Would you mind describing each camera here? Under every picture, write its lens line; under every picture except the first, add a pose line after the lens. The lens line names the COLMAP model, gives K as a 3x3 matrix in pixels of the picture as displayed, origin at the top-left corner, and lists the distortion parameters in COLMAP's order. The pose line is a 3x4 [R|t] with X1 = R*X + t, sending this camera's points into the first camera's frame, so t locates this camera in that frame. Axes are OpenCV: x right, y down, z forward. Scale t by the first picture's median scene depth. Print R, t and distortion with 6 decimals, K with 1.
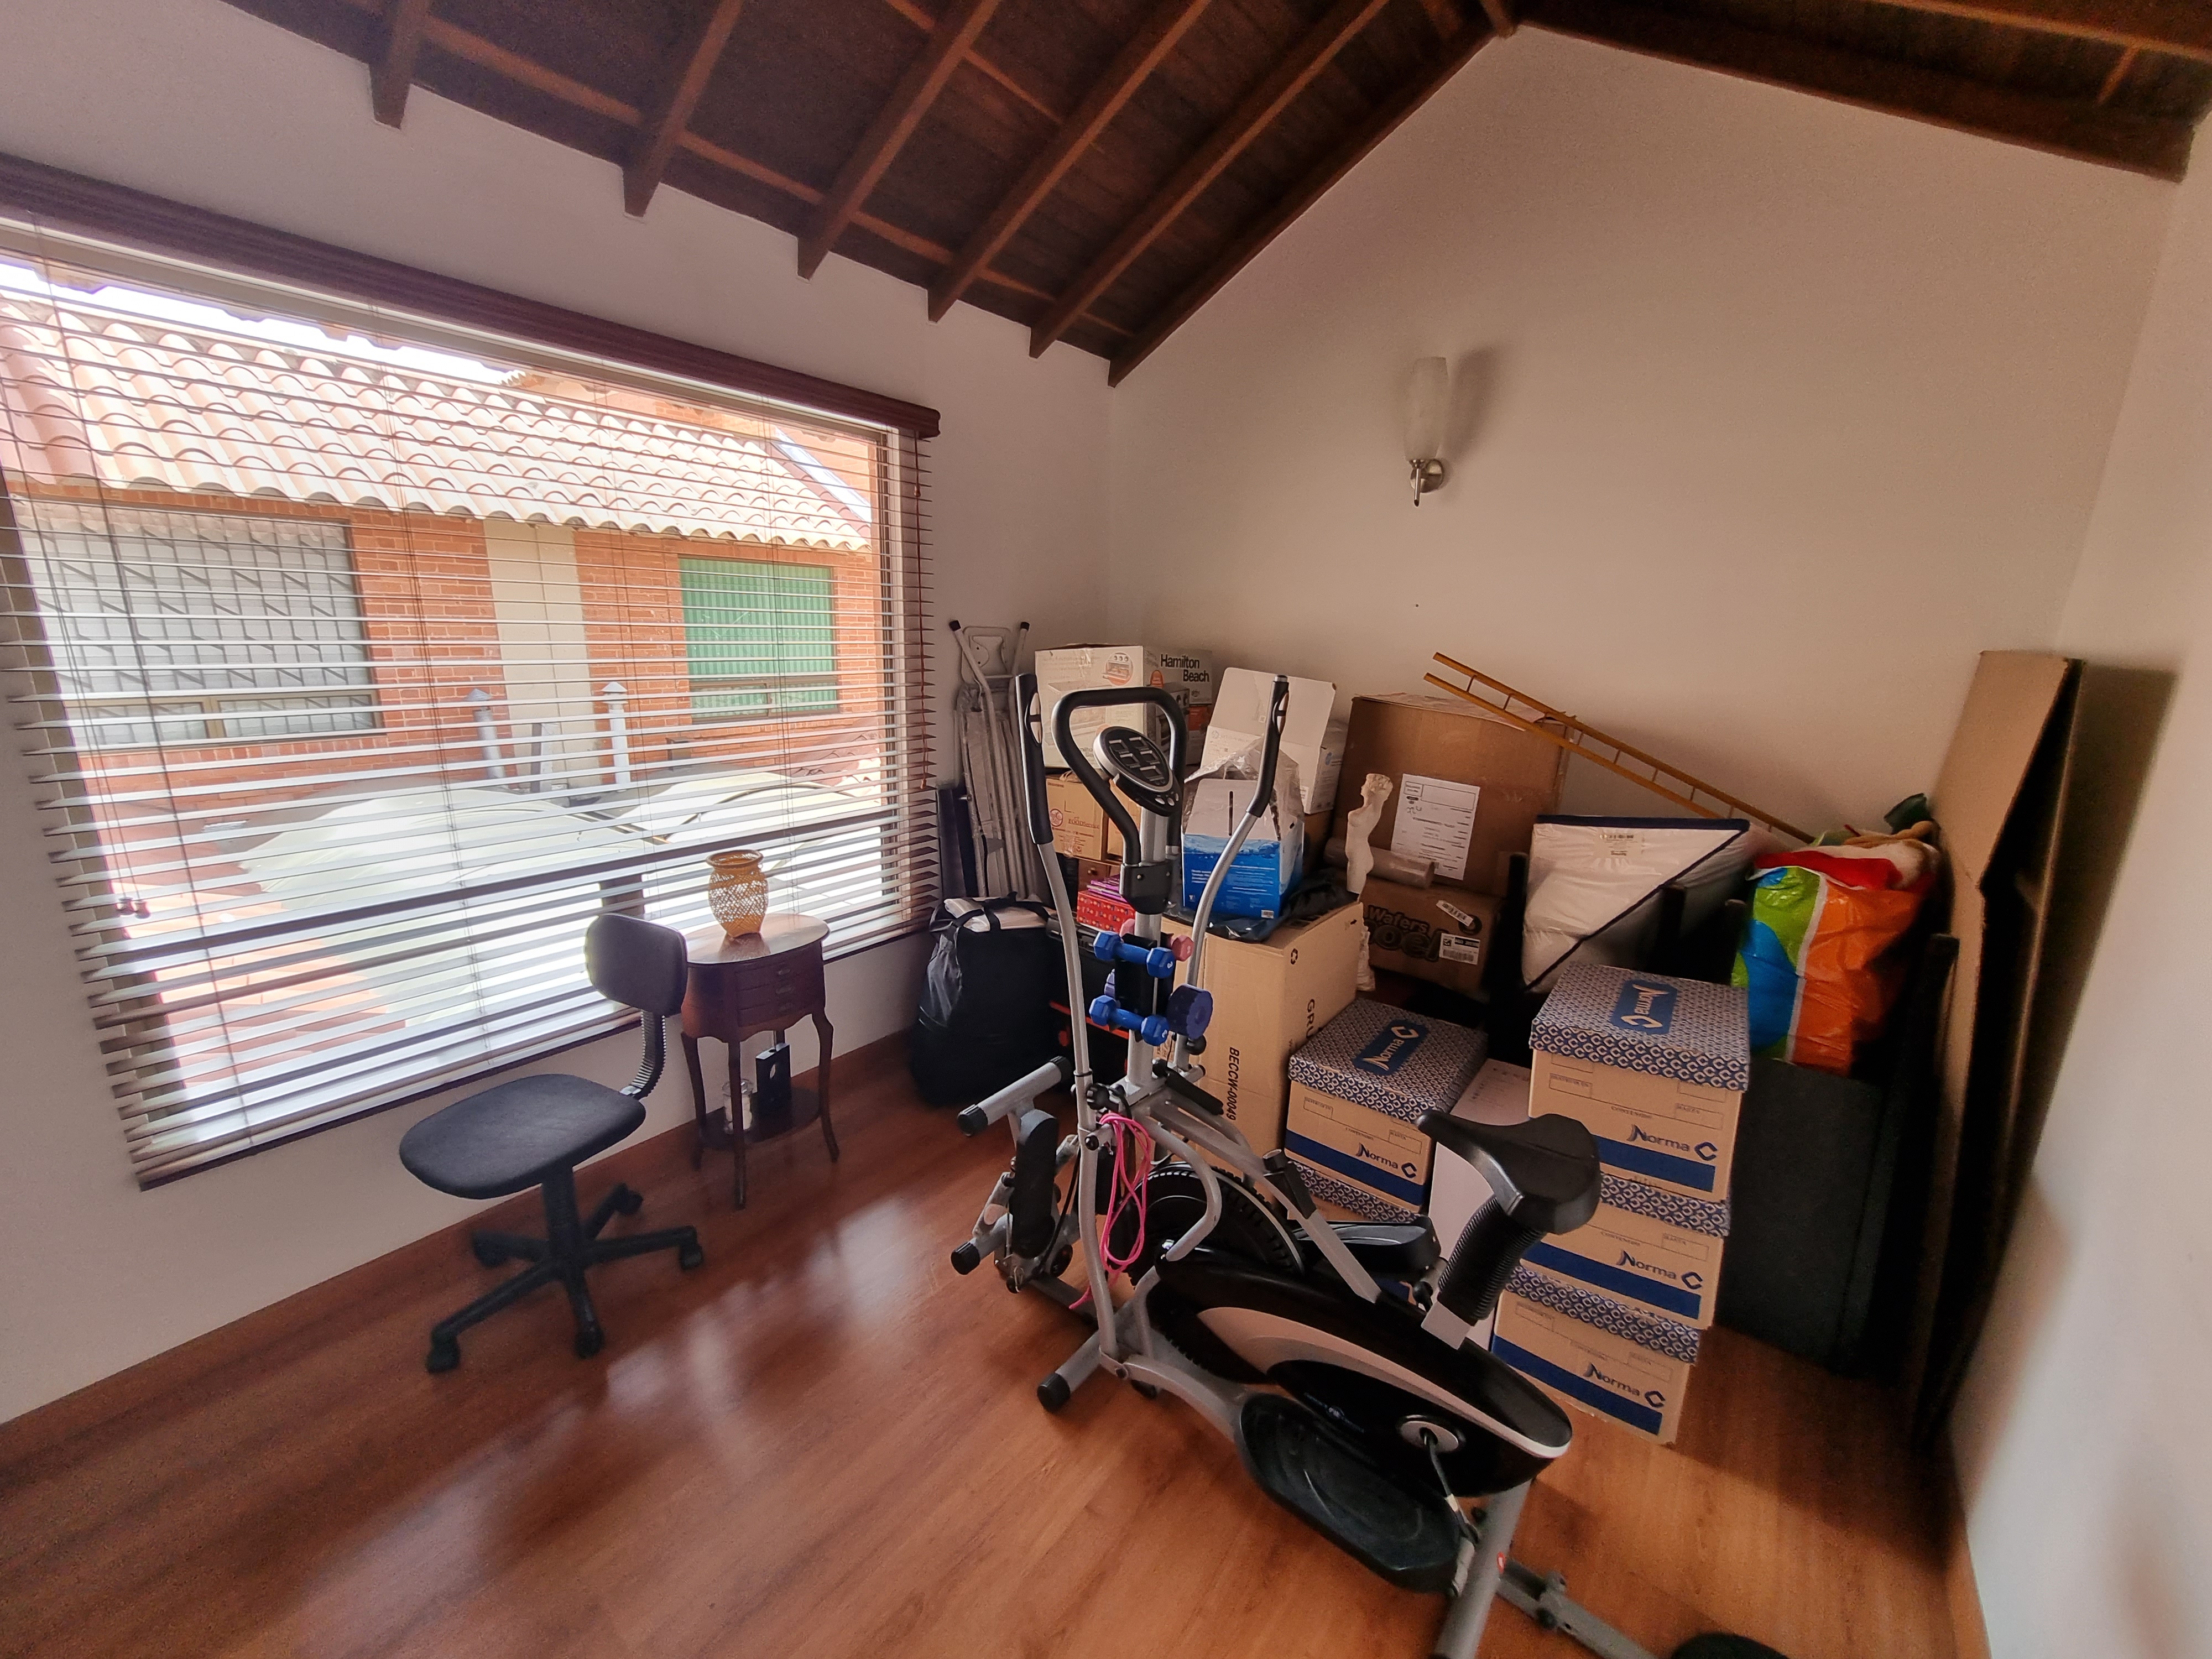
lens RADIAL K [[867.5, 0, 1097.3], [0, 867.5, 828.8], [0, 0, 1]] dist [0.000908, -0.000185]
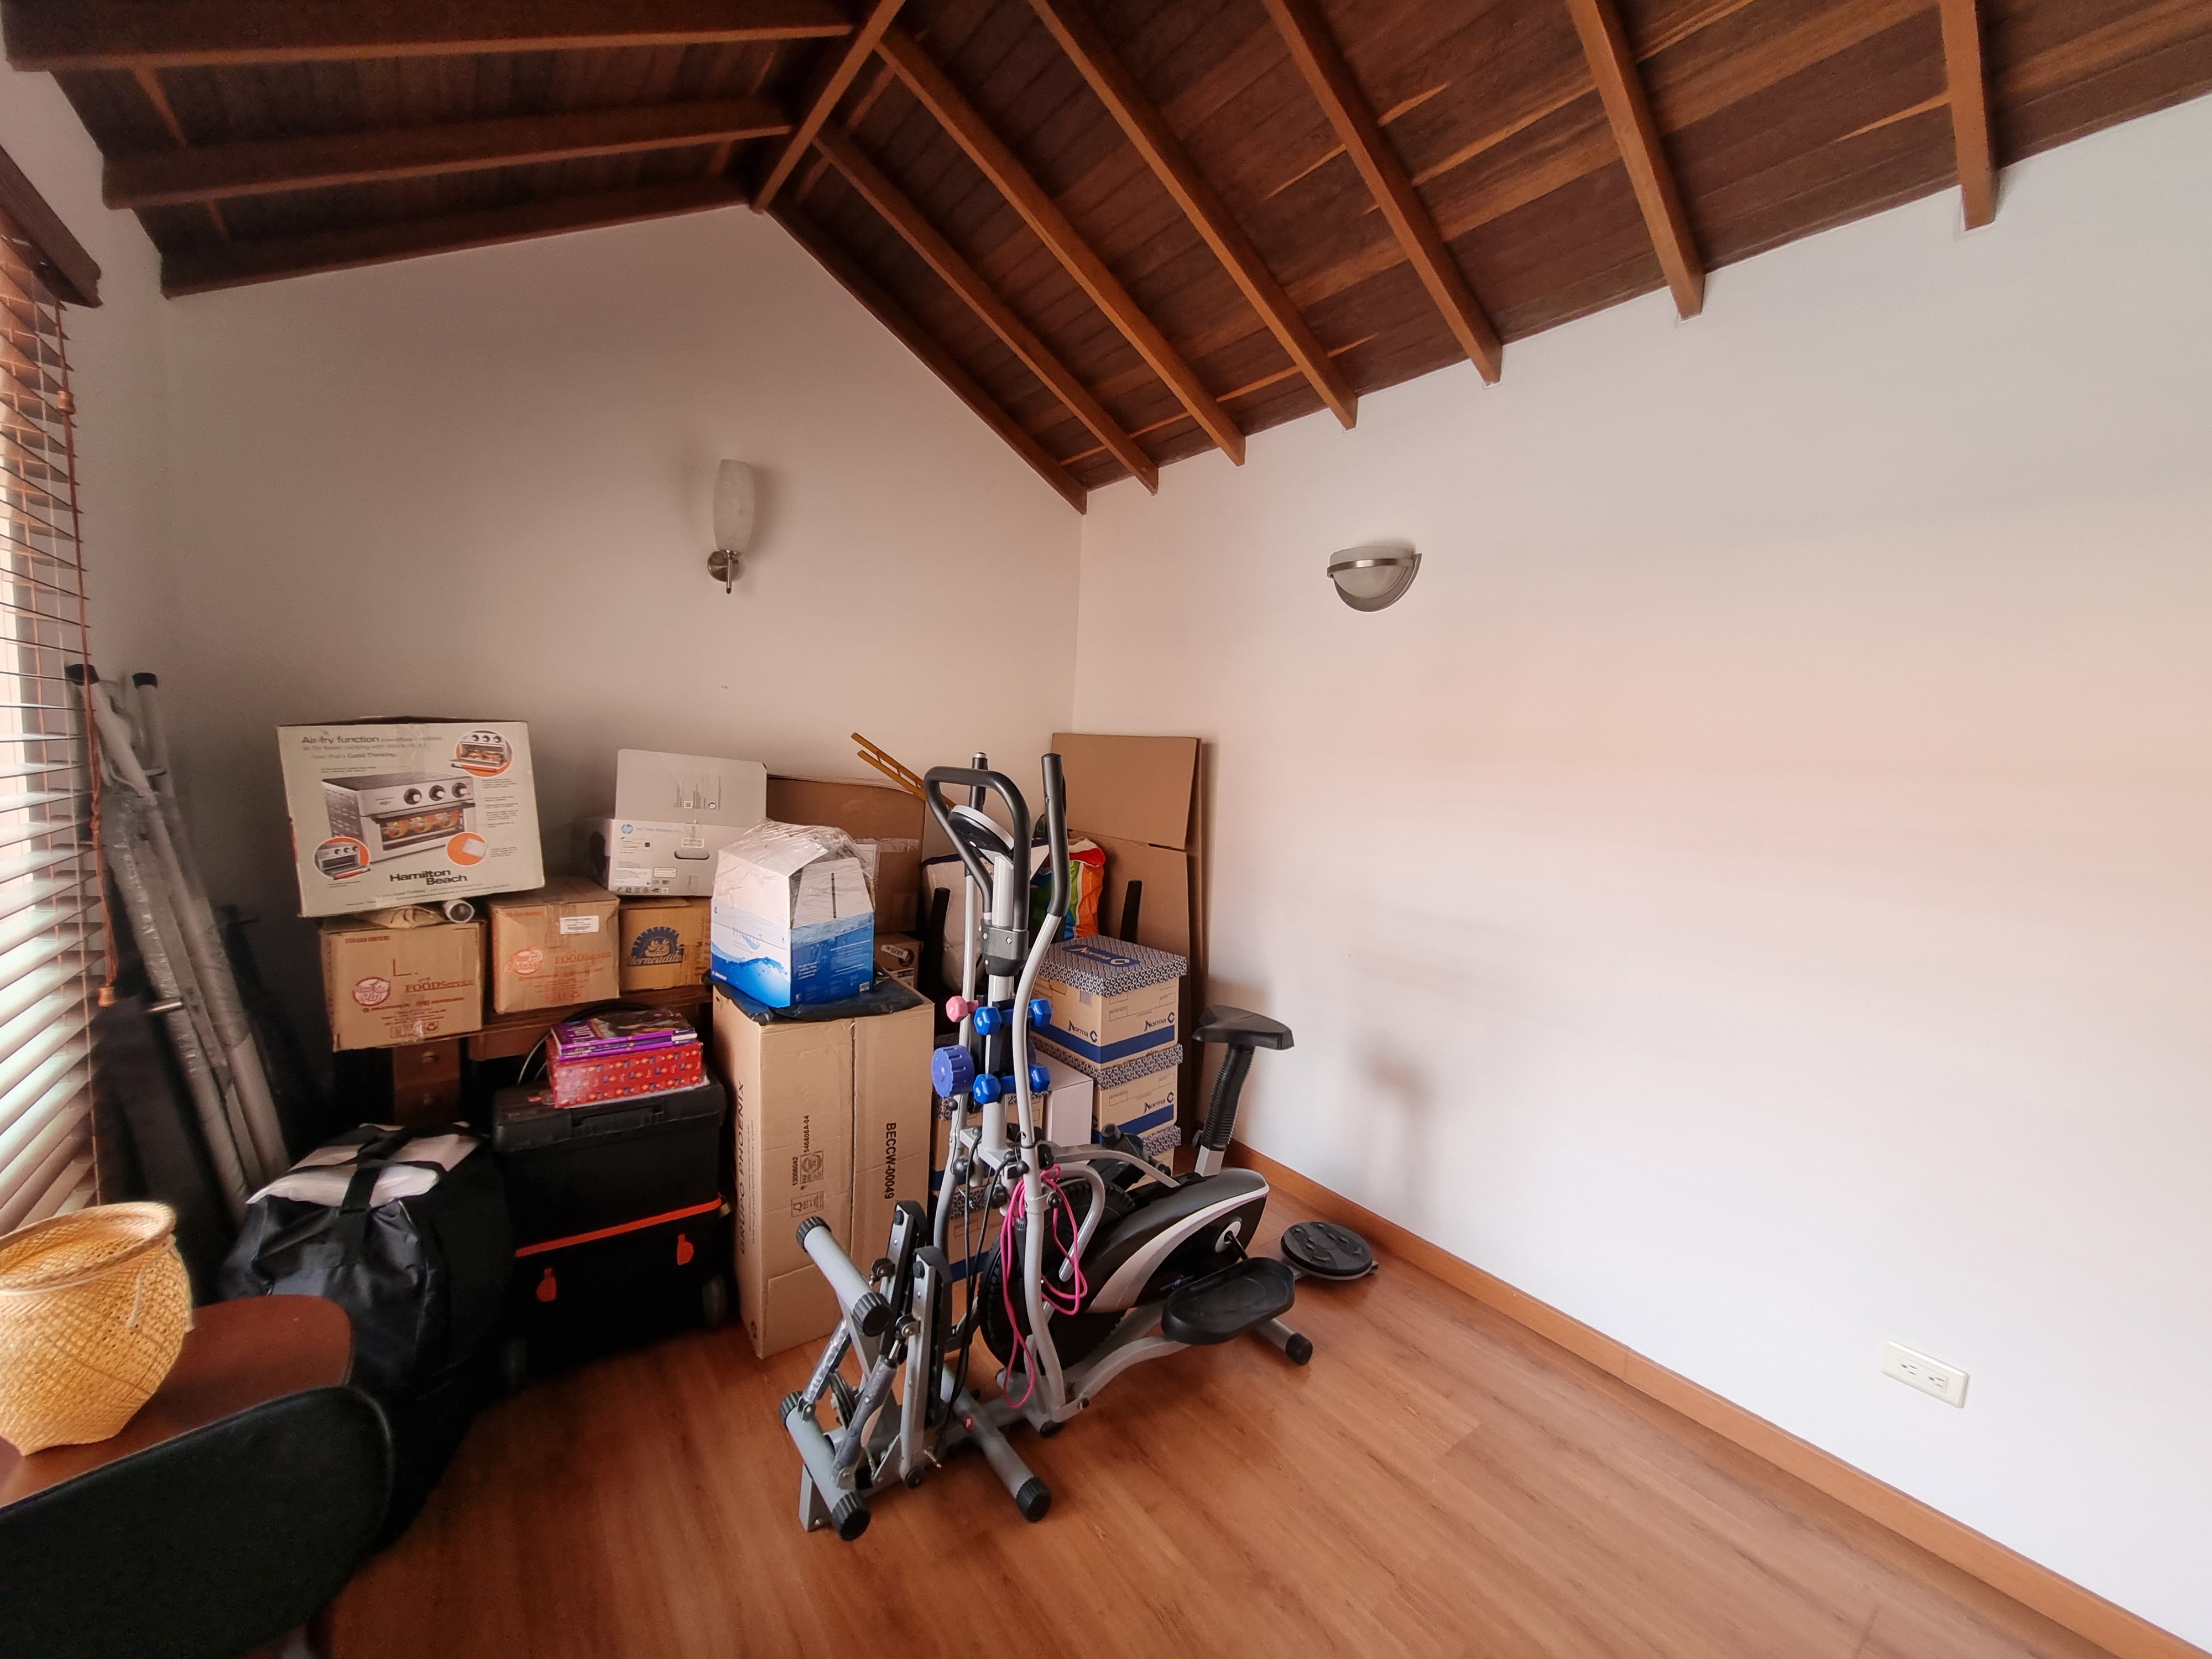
lens RADIAL K [[867.5, 0, 1098.4], [0, 867.5, 824.1], [0, 0, 1]] dist [0.000908, -0.000185]
pose [[0.248891, -0.096656, 0.963696, -0.640089], [0.186042, 0.981250, 0.050368, -0.081440], [-0.950495, 0.166752, 0.262207, 0.406665]]
